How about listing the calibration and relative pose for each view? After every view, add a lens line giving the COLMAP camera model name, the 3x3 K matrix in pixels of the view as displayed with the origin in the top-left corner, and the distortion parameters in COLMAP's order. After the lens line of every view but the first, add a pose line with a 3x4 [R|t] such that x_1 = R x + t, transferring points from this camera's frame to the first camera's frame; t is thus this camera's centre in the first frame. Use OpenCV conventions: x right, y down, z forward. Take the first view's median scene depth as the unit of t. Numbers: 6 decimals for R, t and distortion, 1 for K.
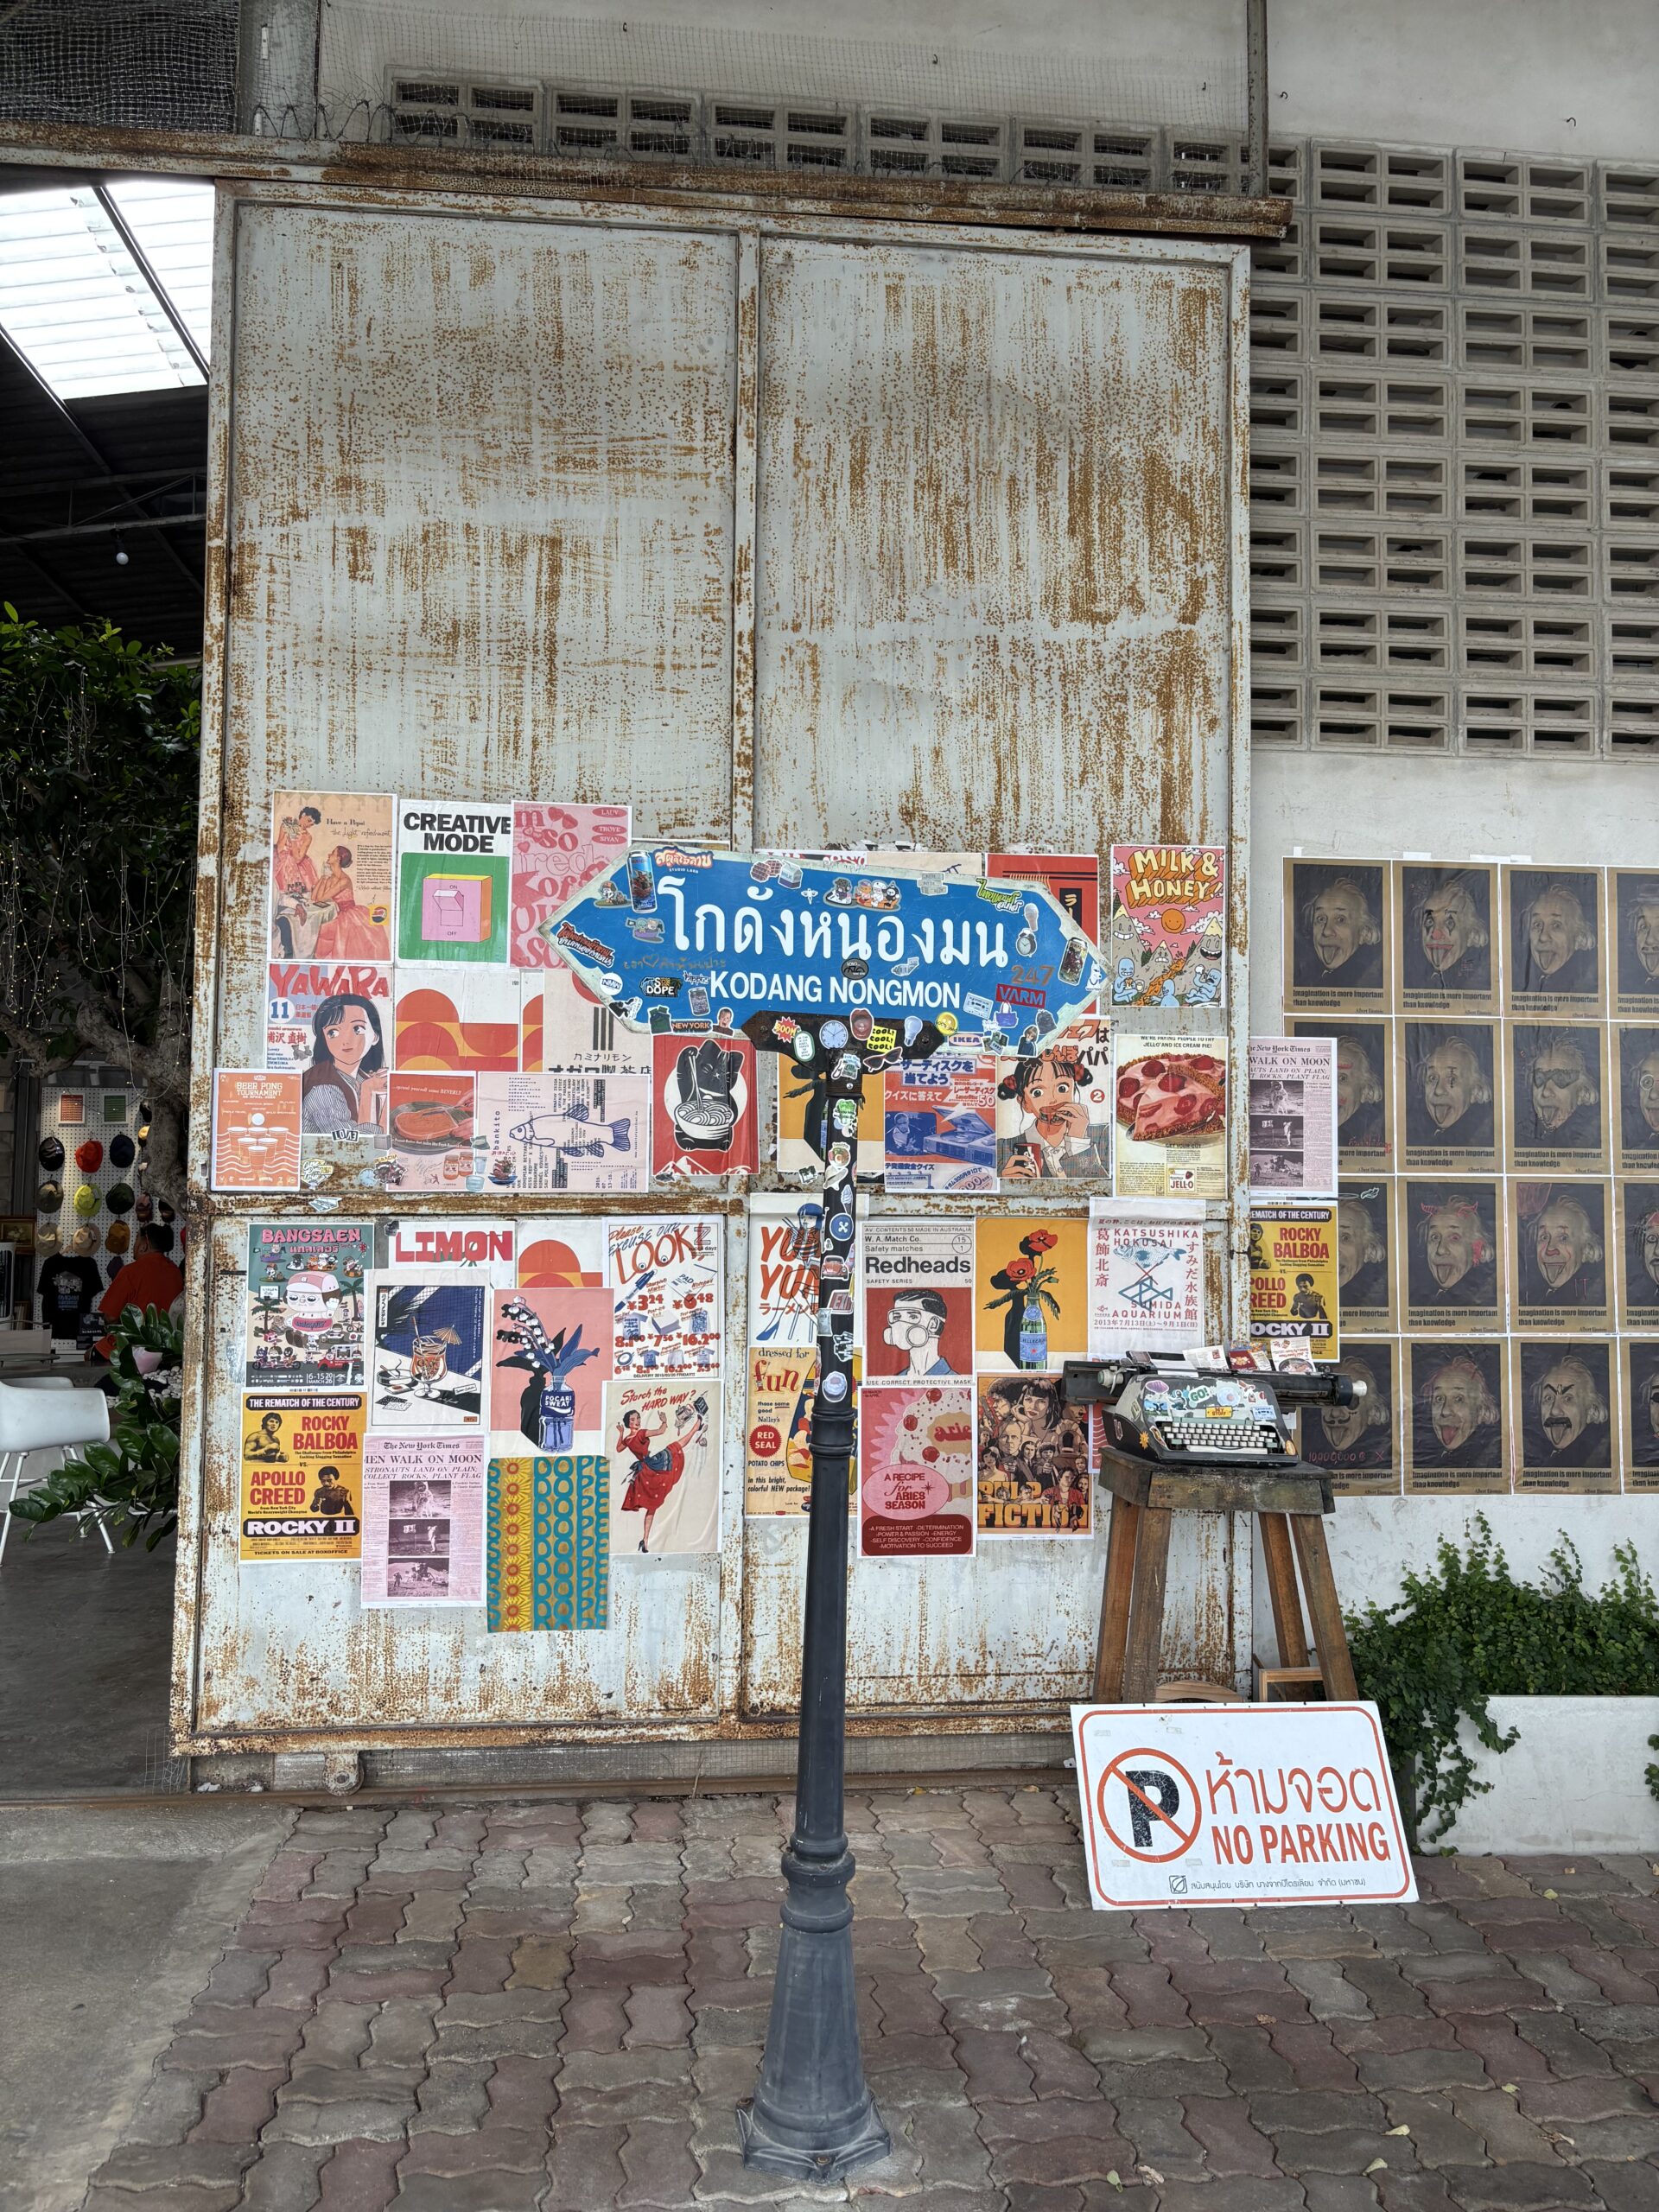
lens RADIAL K [[1774.6, 0, 829.5], [0, 1774.6, 1106.0], [0, 0, 1]] dist [0.082494, -0.160111]
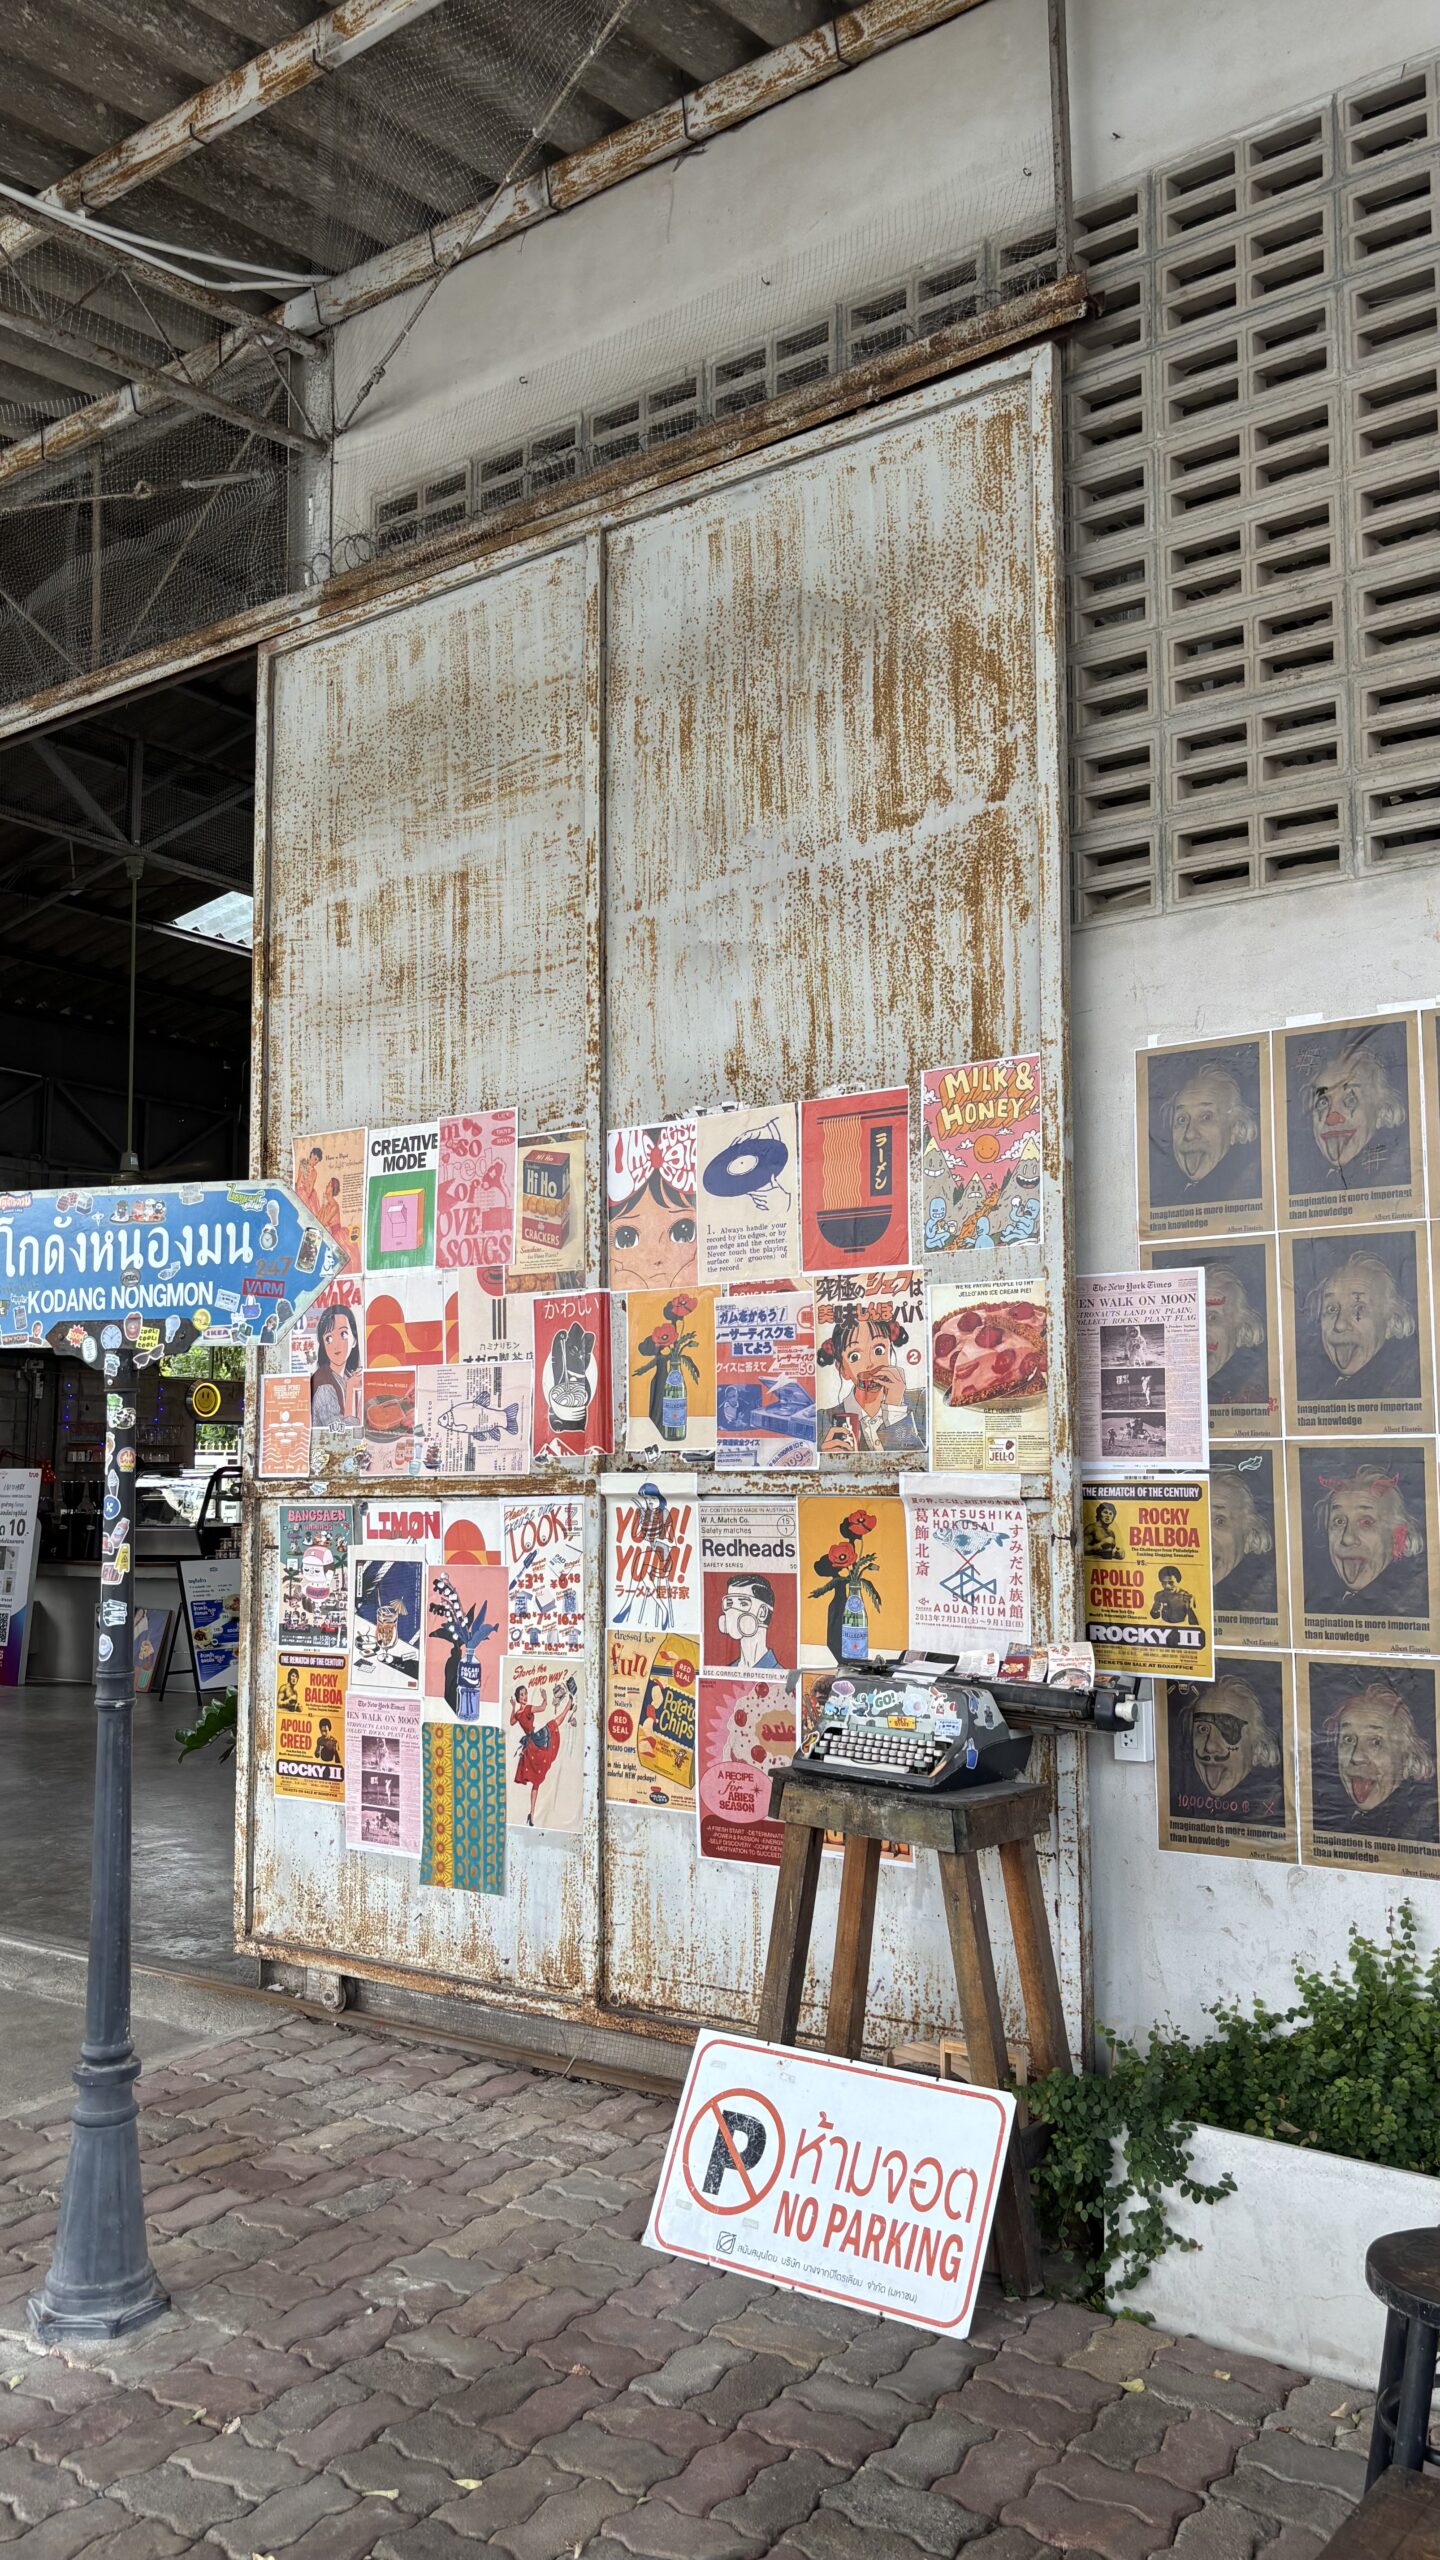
lens RADIAL K [[2057.8, 0, 720.0], [0, 2057.8, 1280.0], [0, 0, 1]] dist [0.120516, -0.279027]
pose [[0.721259, -0.077471, -0.688319, 0.815672], [0.045199, 0.996872, -0.064837, 0.018644], [0.691189, 0.015653, 0.722505, 0.204018]]
